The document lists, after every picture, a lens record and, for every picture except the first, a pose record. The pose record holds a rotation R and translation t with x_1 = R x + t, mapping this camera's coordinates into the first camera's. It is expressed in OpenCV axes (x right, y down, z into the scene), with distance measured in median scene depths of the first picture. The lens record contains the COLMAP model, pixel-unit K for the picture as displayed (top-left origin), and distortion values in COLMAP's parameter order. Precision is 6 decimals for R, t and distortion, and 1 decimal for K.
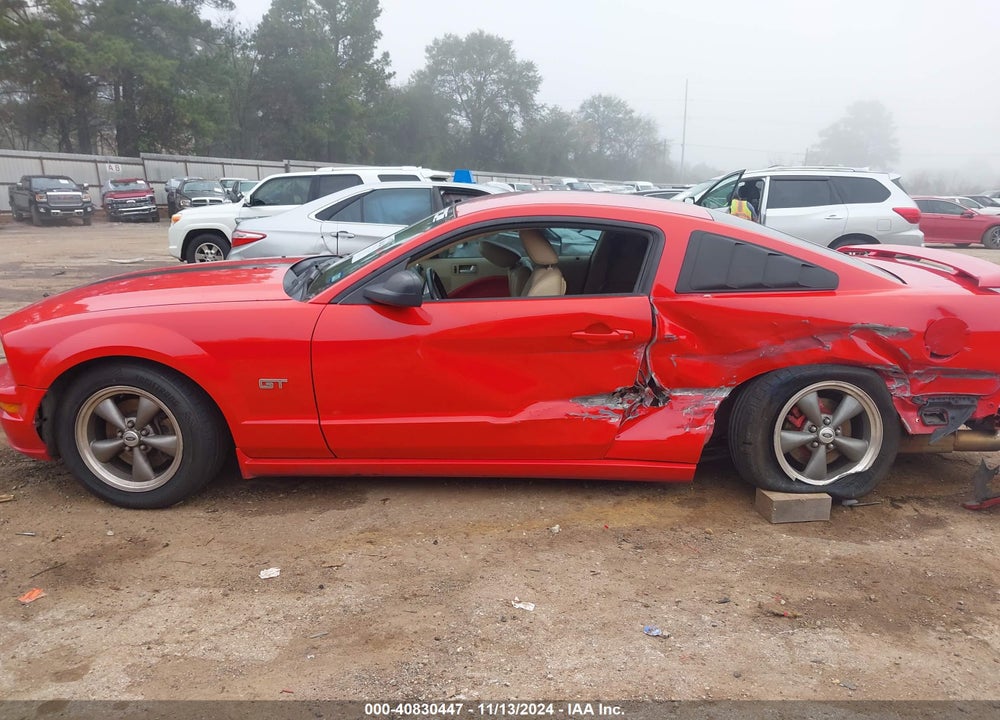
lens RADIAL K [[770.5, 0, 500.0], [0, 770.5, 360.0], [0, 0, 1]] dist [0.003364, -0.009826]
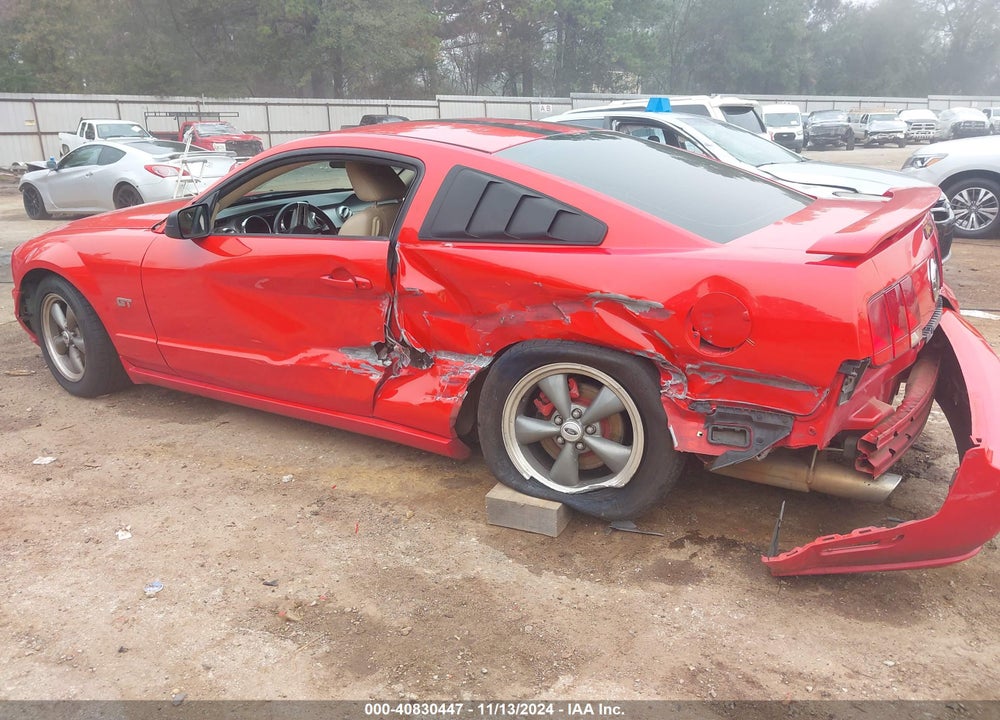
lens RADIAL K [[770.5, 0, 500.0], [0, 770.5, 360.0], [0, 0, 1]] dist [0.003364, -0.009826]
pose [[0.860199, 0.124812, -0.494448, 0.728104], [-0.085369, 0.991148, 0.101675, -0.047316], [0.502762, -0.045250, 0.863240, 0.285183]]
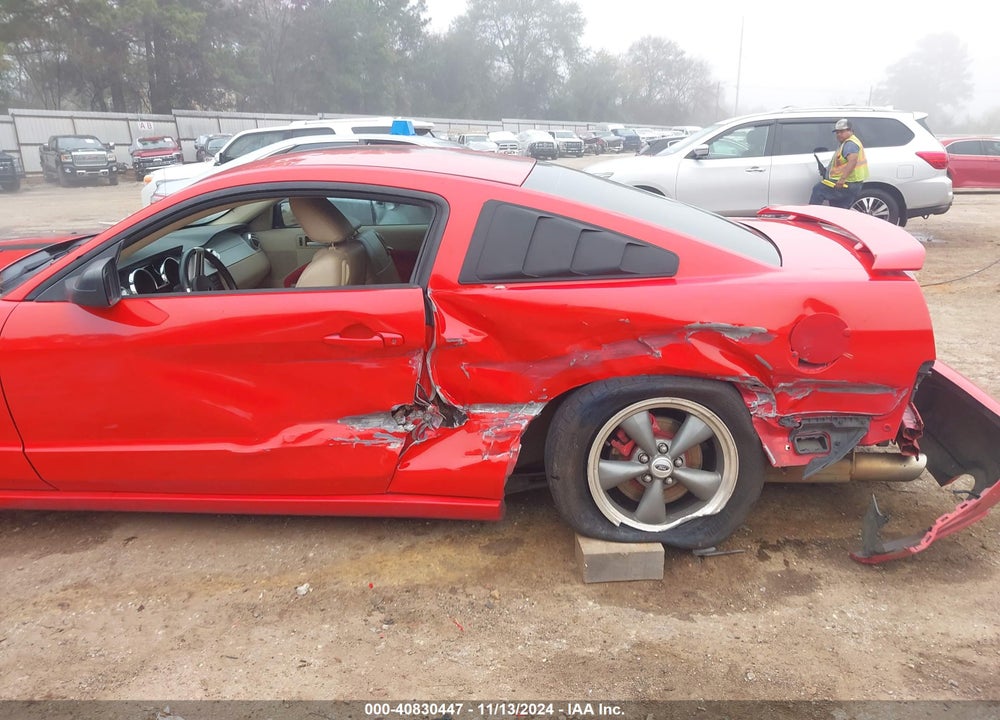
lens RADIAL K [[782.3, 0, 493.3], [0, 782.3, 356.8], [0, 0, 1]] dist [0.012809, -0.014013]
pose [[0.997825, -0.005188, -0.065713, 0.303618], [0.008677, 0.998561, 0.052928, -0.053559], [0.065344, -0.053383, 0.996434, 0.218047]]
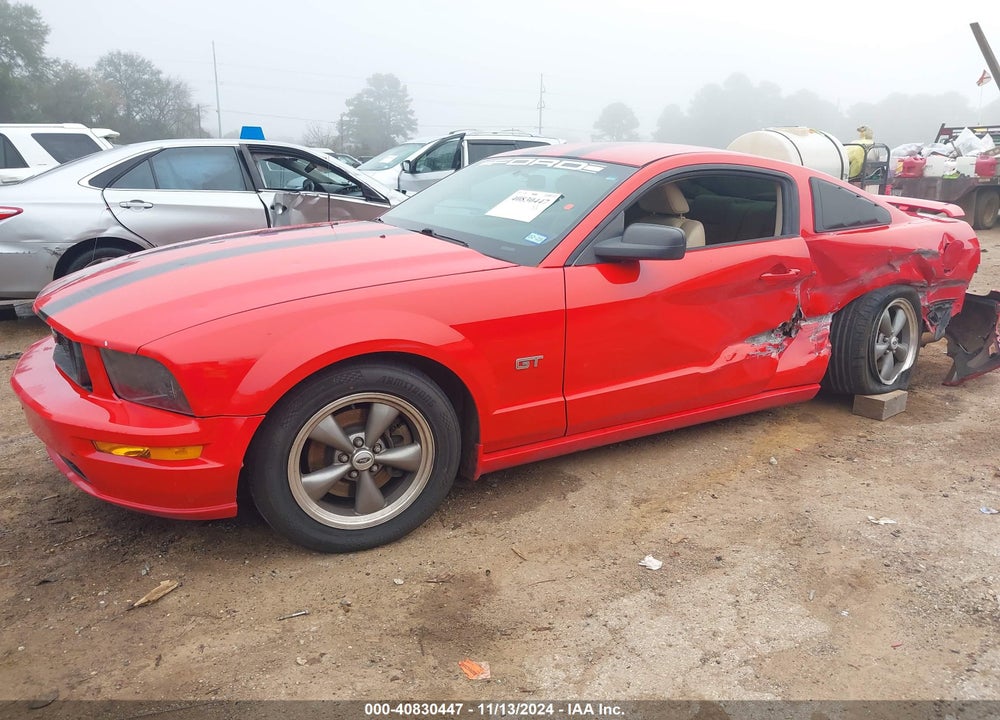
lens RADIAL K [[770.5, 0, 500.0], [0, 770.5, 360.0], [0, 0, 1]] dist [0.003364, -0.009826]
pose [[0.850629, -0.135816, 0.507921, -0.729105], [0.115585, 0.990732, 0.071344, -0.035792], [-0.512903, -0.001979, 0.858444, 0.265723]]
